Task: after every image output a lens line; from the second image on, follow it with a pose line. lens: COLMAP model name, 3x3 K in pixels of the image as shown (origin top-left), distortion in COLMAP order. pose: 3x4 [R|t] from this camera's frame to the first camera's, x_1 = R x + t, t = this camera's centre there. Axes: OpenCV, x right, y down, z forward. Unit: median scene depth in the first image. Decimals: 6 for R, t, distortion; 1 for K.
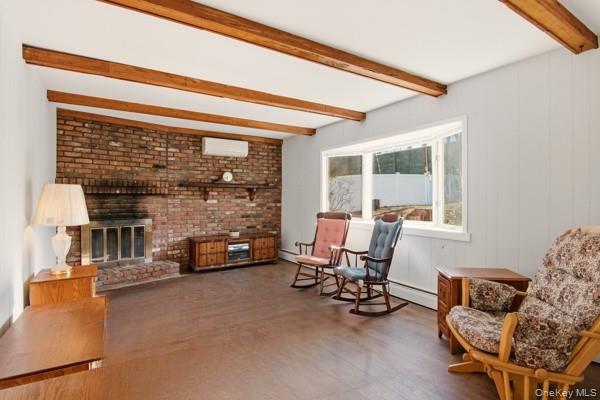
lens RADIAL K [[309.9, 0, 298.1], [0, 309.9, 203.4], [0, 0, 1]] dist [-0.000796, -0.018514]
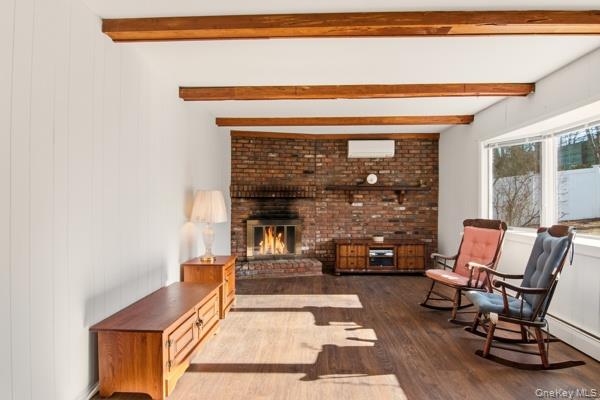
lens RADIAL K [[309.9, 0, 298.1], [0, 309.9, 203.4], [0, 0, 1]] dist [-0.000796, -0.018514]
pose [[0.816588, 0.003904, -0.577208, 0.160025], [-0.009688, 0.999929, -0.006943, -0.001078], [0.577140, 0.011262, 0.816568, 0.091435]]
